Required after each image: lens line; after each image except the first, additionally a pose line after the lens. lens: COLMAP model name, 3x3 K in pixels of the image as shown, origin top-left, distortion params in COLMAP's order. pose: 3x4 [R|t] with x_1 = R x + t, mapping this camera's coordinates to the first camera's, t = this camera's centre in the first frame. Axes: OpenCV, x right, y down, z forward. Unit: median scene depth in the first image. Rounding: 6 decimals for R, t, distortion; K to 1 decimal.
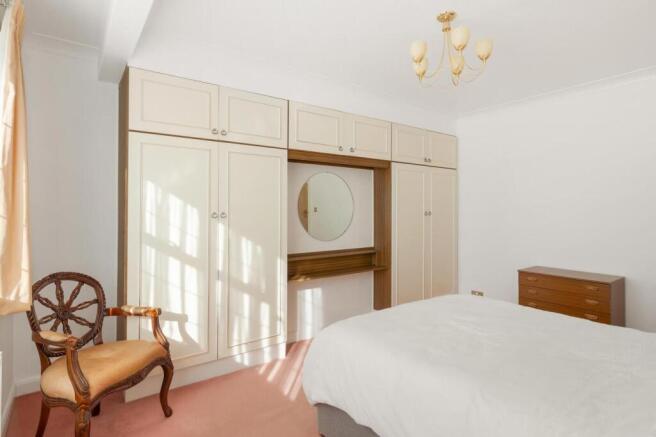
lens RADIAL K [[325.2, 0, 324.2], [0, 325.2, 209.0], [0, 0, 1]] dist [-0.001723, -0.000625]
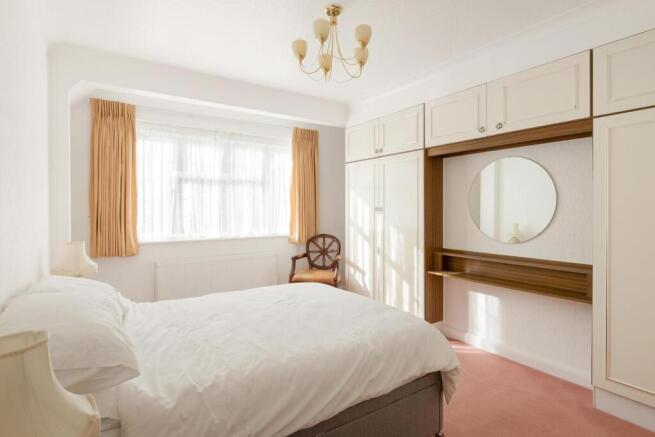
lens RADIAL K [[324.7, 0, 323.7], [0, 324.7, 209.1], [0, 0, 1]] dist [-0.001723, -0.000625]
pose [[0.013904, 0.007382, -0.999876, 1.073712], [0.012076, 0.999899, 0.007550, 0.005374], [0.999830, -0.012180, 0.013814, 0.721003]]
